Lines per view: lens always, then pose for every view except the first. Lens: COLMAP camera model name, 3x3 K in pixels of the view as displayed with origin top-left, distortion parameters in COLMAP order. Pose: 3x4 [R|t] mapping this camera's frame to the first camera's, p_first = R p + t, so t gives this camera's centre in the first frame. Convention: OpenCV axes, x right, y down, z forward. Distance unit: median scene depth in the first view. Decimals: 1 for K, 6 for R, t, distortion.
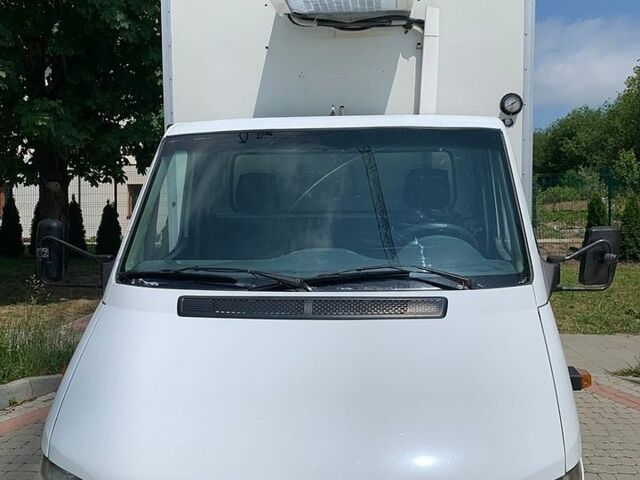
lens RADIAL K [[656.8, 0, 322.9], [0, 656.8, 236.9], [0, 0, 1]] dist [0.085949, -0.197305]
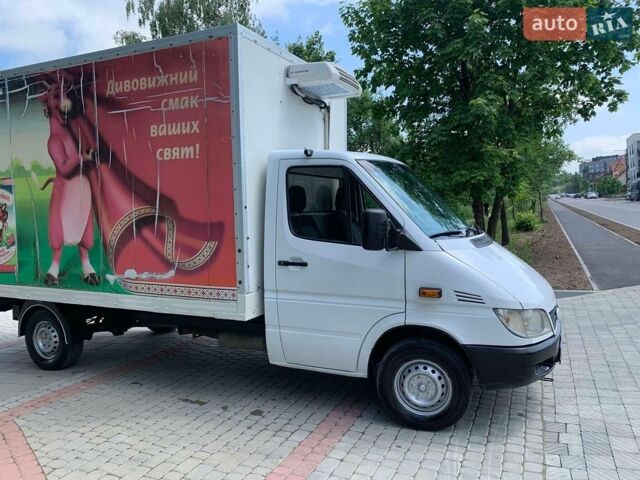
lens RADIAL K [[495.0, 0, 325.5], [0, 495.0, 238.0], [0, 0, 1]] dist [0.003945, 0.002111]
pose [[0.327910, -0.054779, 0.943119, -1.162783], [0.093659, 0.995284, 0.025245, 0.001156], [-0.940055, 0.080053, 0.331494, 0.573866]]
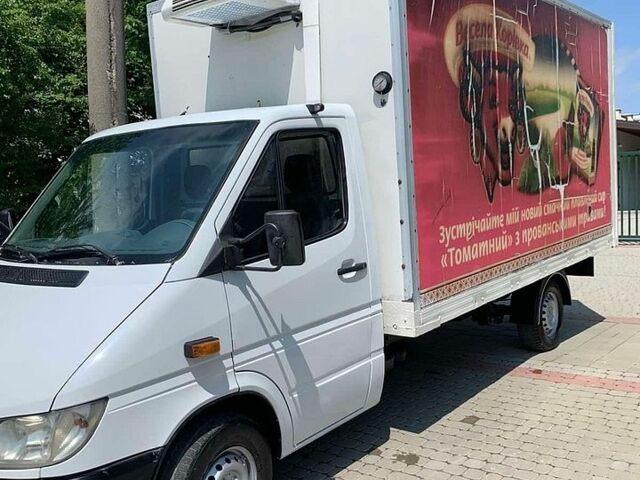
lens RADIAL K [[653.5, 0, 322.5], [0, 653.5, 237.4], [0, 0, 1]] dist [0.145421, -0.396710]
pose [[0.837223, 0.010287, -0.546766, 0.751177], [0.011700, 0.999257, 0.036715, -0.007268], [0.546737, -0.037136, 0.836480, 0.121994]]
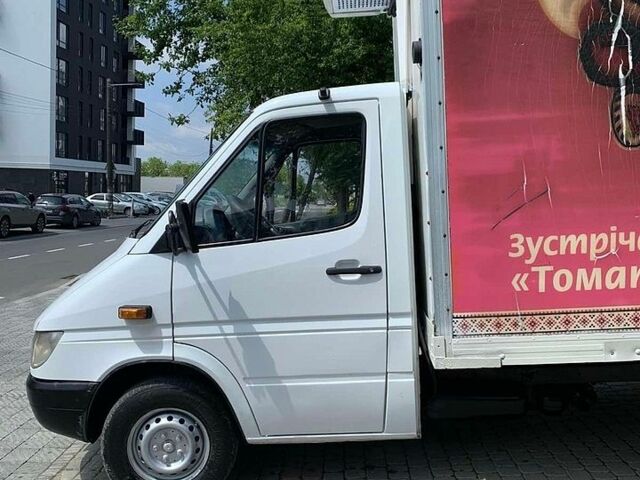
lens RADIAL K [[651.5, 0, 321.8], [0, 651.5, 234.1], [0, 0, 1]] dist [0.145209, -0.381232]
pose [[0.044344, 0.070434, -0.996530, 1.100545], [-0.036077, 0.996974, 0.068860, -0.029809], [0.998365, 0.032898, 0.046751, 0.852370]]
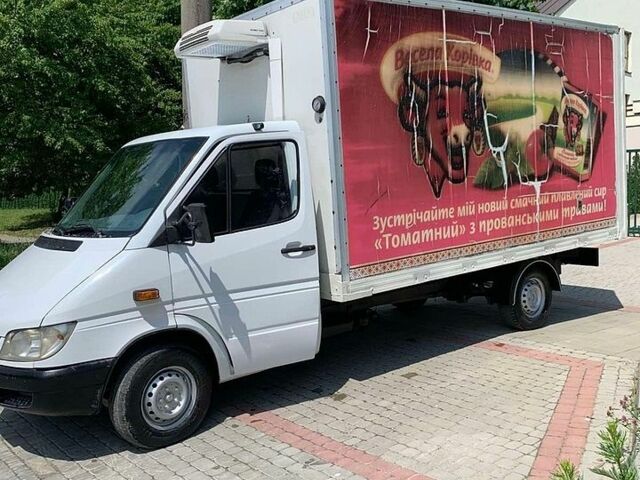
lens RADIAL K [[653.5, 0, 322.5], [0, 653.5, 237.4], [0, 0, 1]] dist [0.145421, -0.396710]
pose [[0.695450, 0.040910, -0.717409, 1.211105], [-0.002624, 0.998516, 0.054395, -0.013310], [0.718570, -0.035946, 0.694525, 0.116797]]
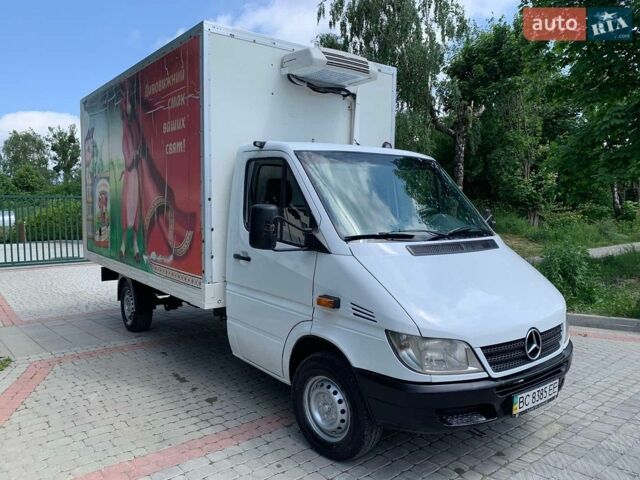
lens RADIAL K [[495.0, 0, 325.5], [0, 495.0, 238.0], [0, 0, 1]] dist [0.003945, 0.002111]
pose [[0.718604, -0.035041, 0.694536, -0.801913], [0.040978, 0.999128, 0.008011, 0.032067], [-0.694211, 0.022704, 0.719413, 0.135143]]
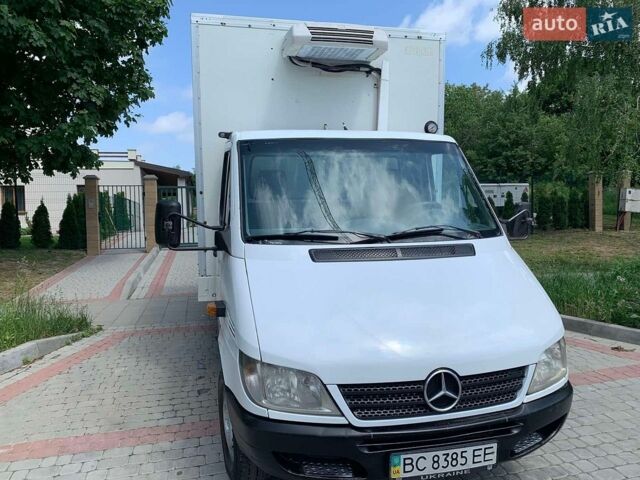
lens RADIAL K [[495.0, 0, 325.5], [0, 495.0, 238.0], [0, 0, 1]] dist [0.003945, 0.002111]
pose [[0.944780, -0.028828, 0.326436, -0.338992], [0.022270, 0.999468, 0.023809, 0.025083], [-0.326949, -0.015225, 0.944919, -0.024638]]
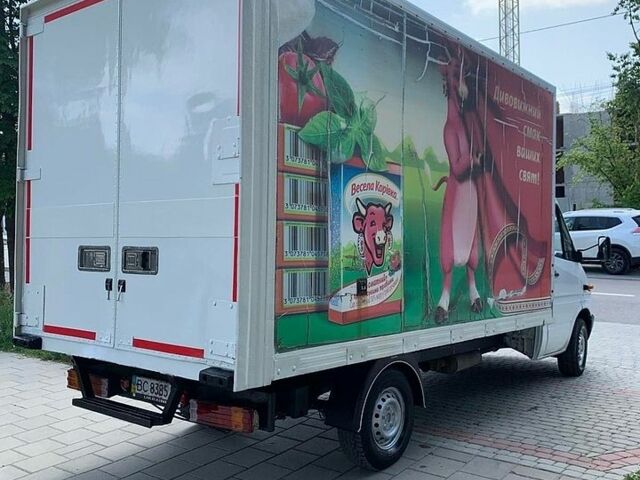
lens RADIAL K [[656.8, 0, 322.9], [0, 656.8, 236.9], [0, 0, 1]] dist [0.085949, -0.197305]
pose [[-0.836553, 0.007972, 0.547827, -0.684740], [0.039198, 0.998203, 0.045331, -0.135657], [-0.546481, 0.059396, -0.835362, 2.816927]]
